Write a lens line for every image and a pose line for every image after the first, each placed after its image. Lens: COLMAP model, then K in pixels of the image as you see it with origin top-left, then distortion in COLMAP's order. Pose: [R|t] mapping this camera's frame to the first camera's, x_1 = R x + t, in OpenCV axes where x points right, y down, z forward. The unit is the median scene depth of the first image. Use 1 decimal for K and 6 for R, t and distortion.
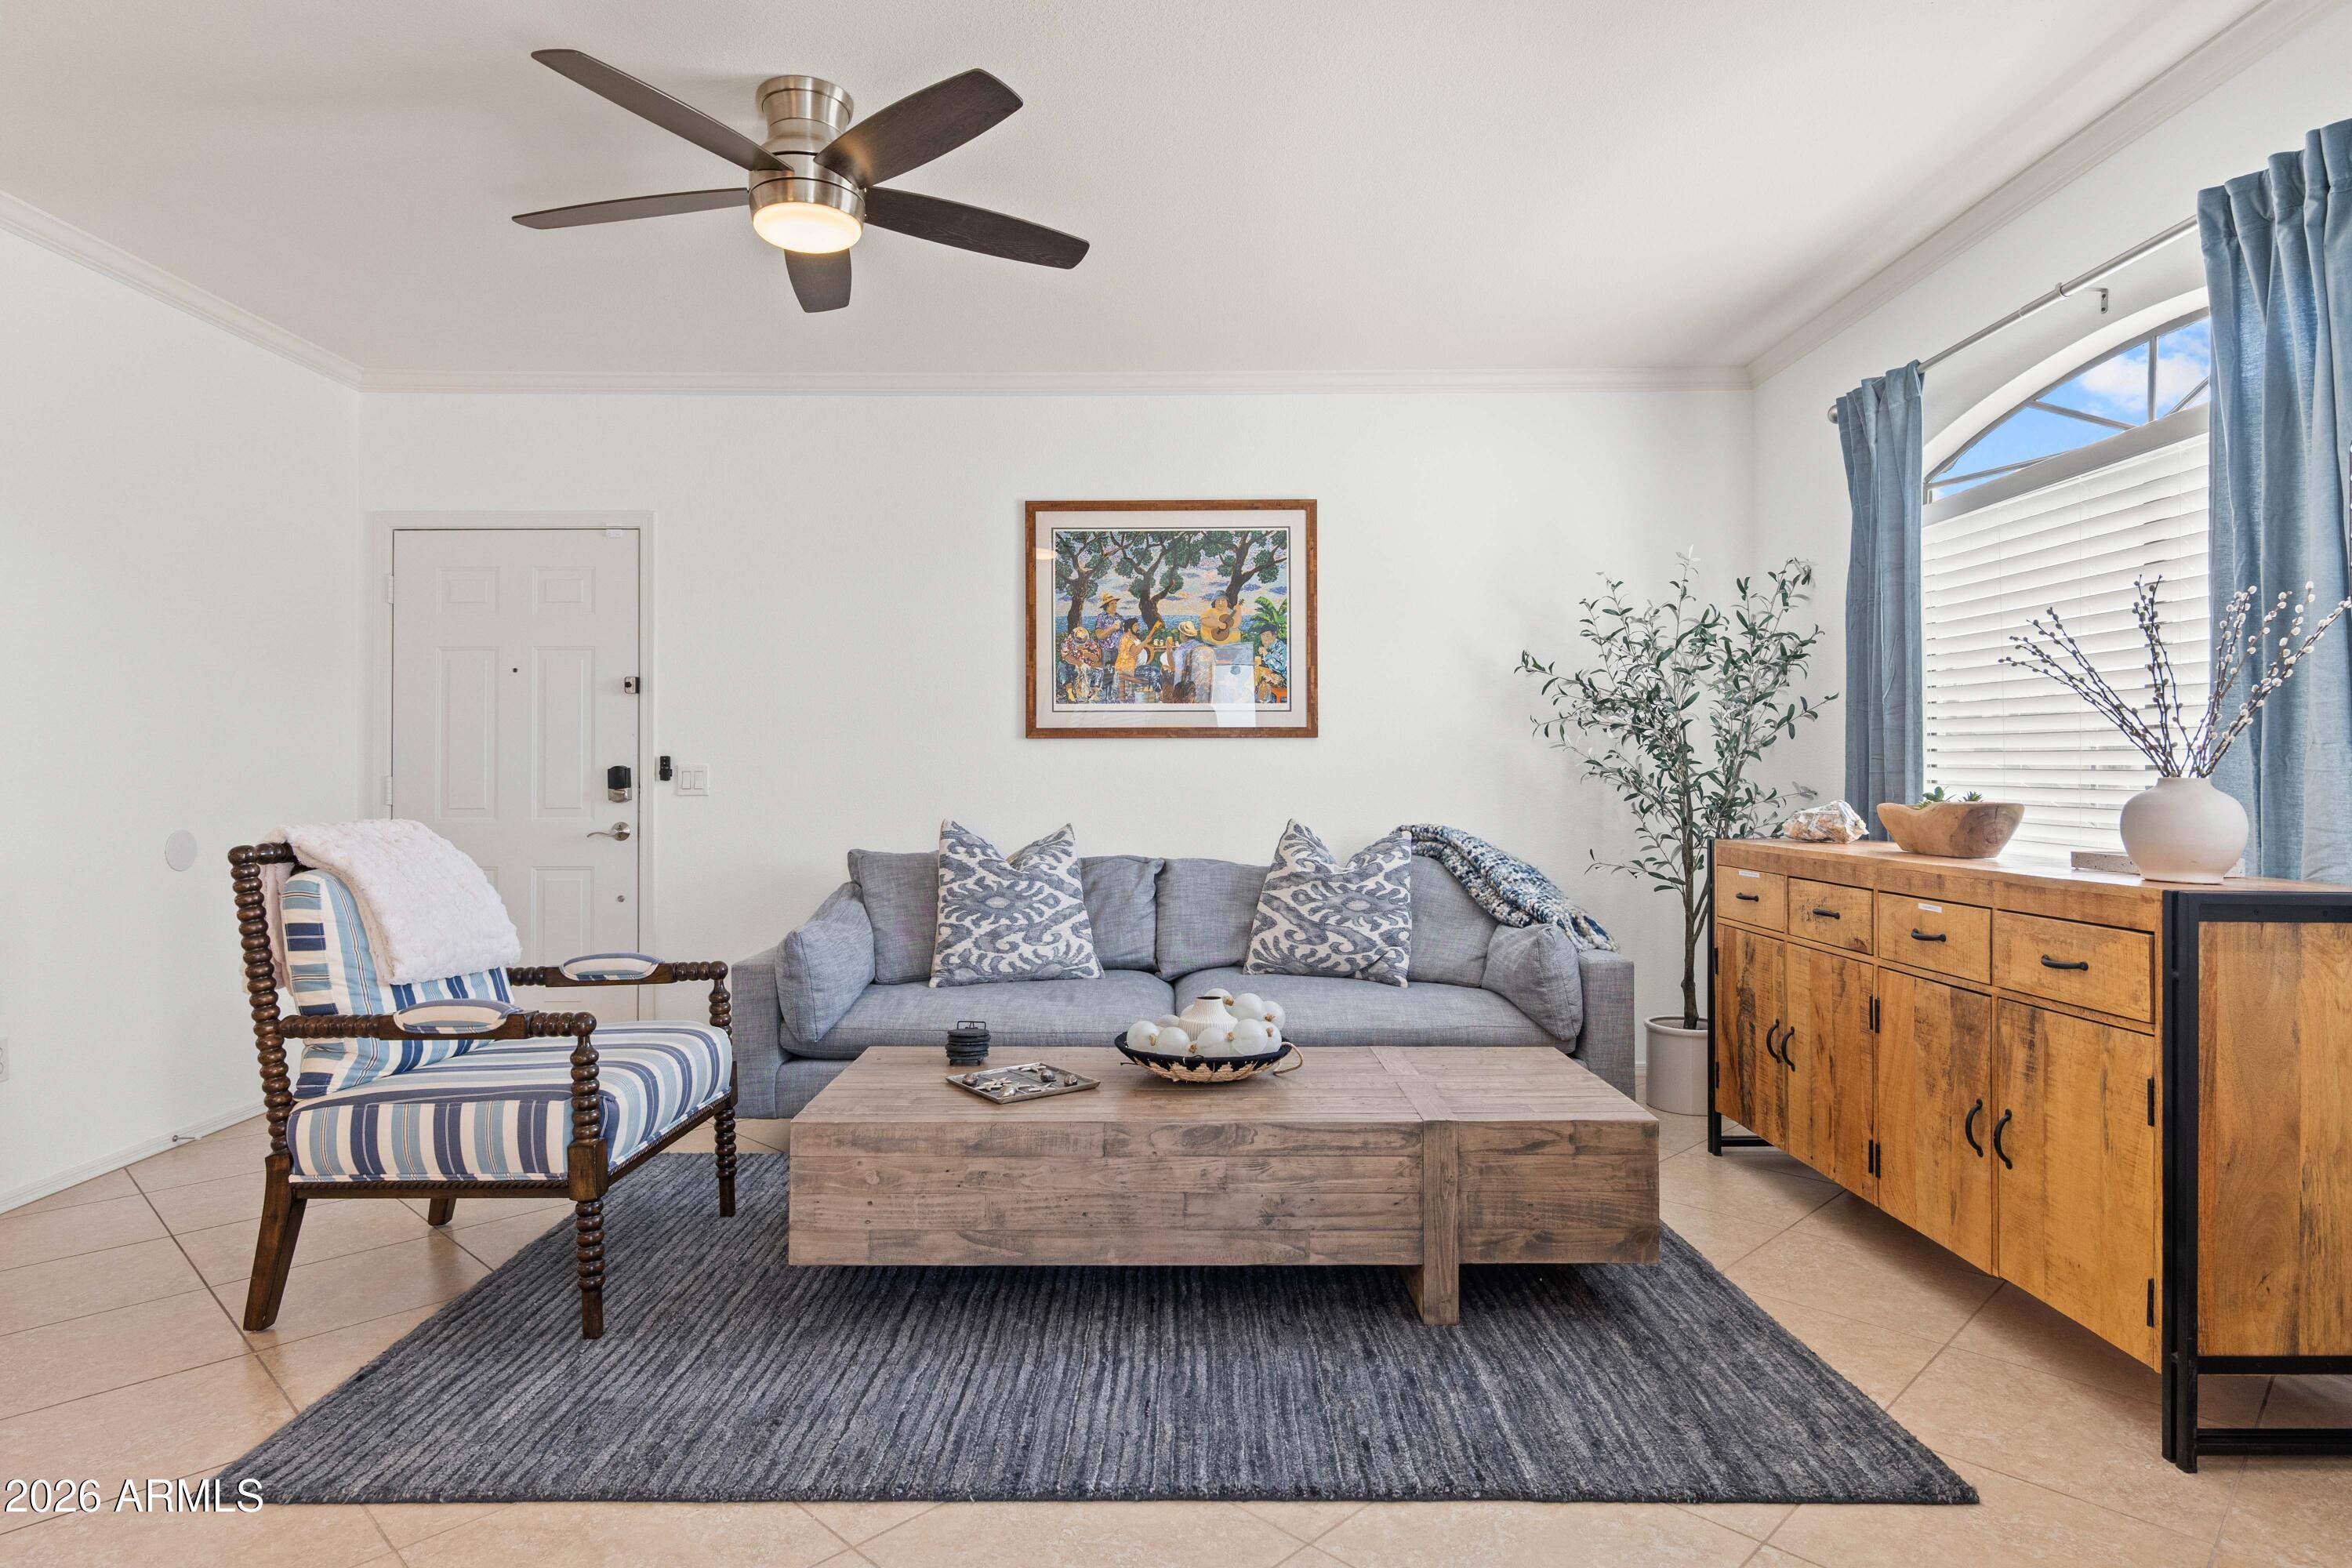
lens RADIAL K [[1305.6, 0, 1185.2], [0, 1305.6, 760.6], [0, 0, 1]] dist [-0.001212, 0.002142]
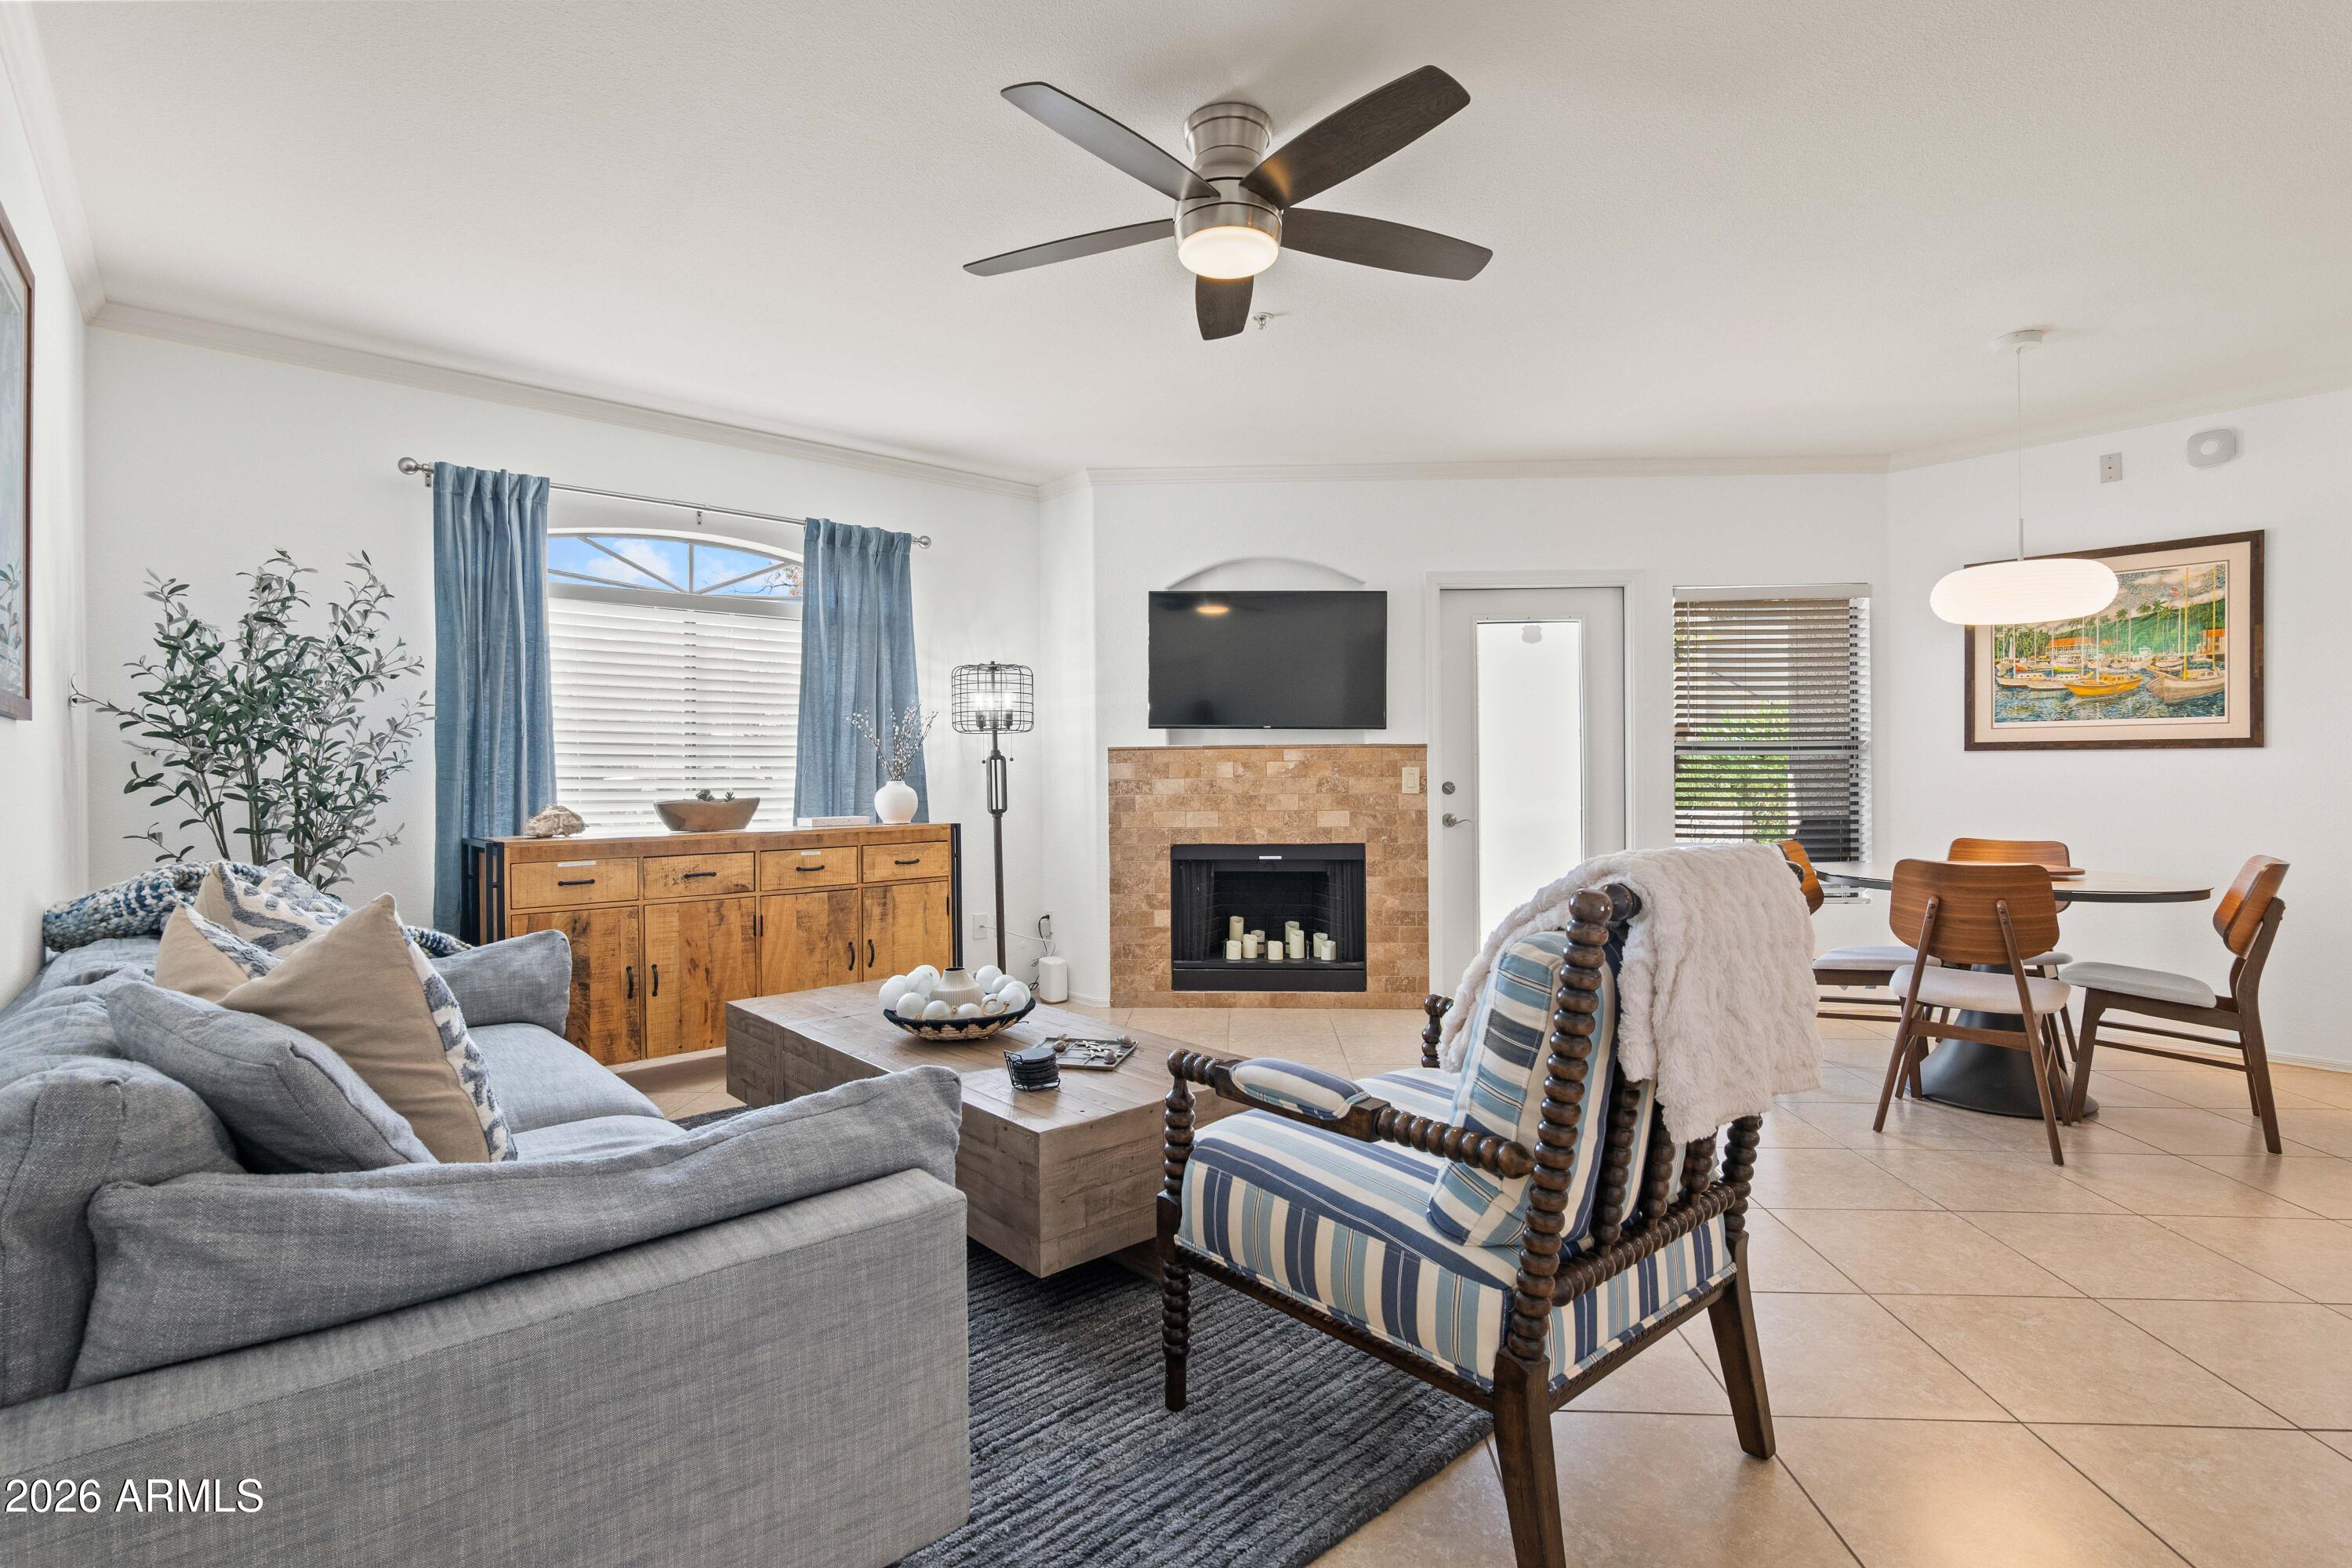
lens RADIAL K [[1103.4, 0, 1161.5], [0, 1103.4, 782.0], [0, 0, 1]] dist [-0.019955, 0.005900]
pose [[-0.642224, 0.001737, 0.766515, -0.911737], [0.001772, 0.999998, -0.000782, 0.013805], [-0.766515, 0.000856, -0.642225, 1.572552]]
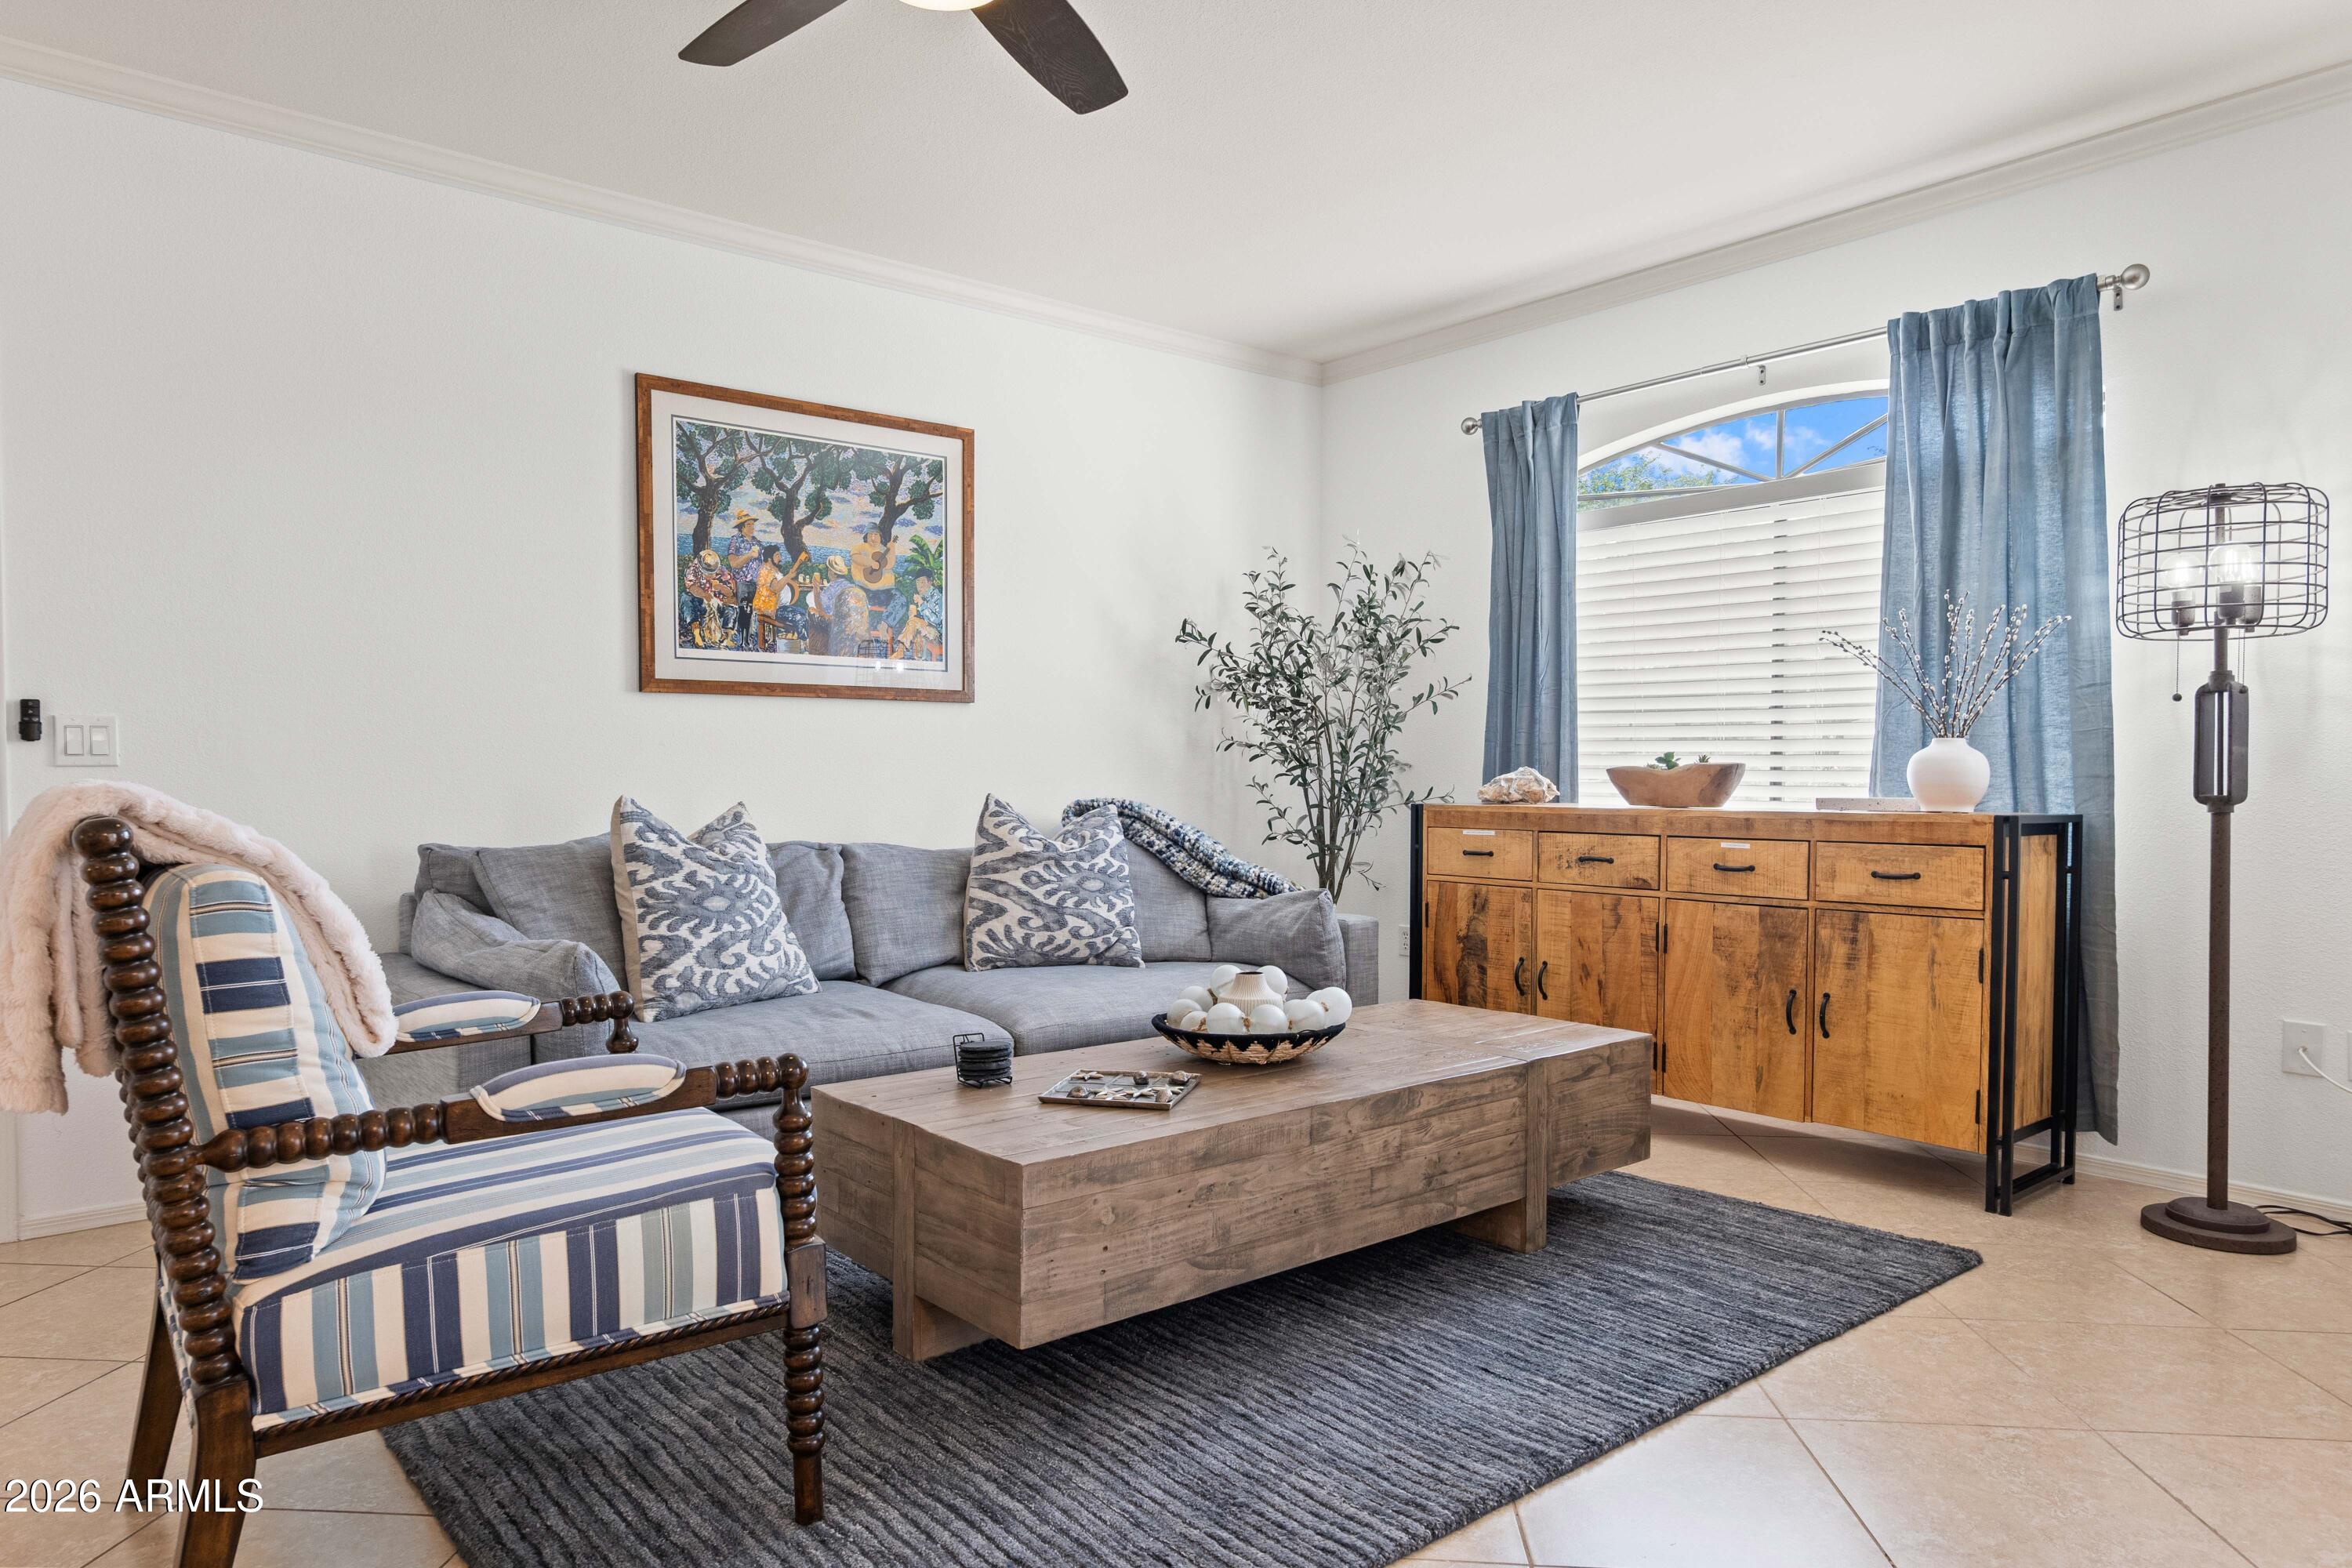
lens RADIAL K [[1445.2, 0, 1178.1], [0, 1445.2, 813.1], [0, 0, 1]] dist [-0.007430, 0.003326]
pose [[0.773148, -0.016809, 0.634002, -0.692682], [-0.007005, 0.999361, 0.035039, 0.036375], [-0.634186, -0.031532, 0.772537, 0.266536]]
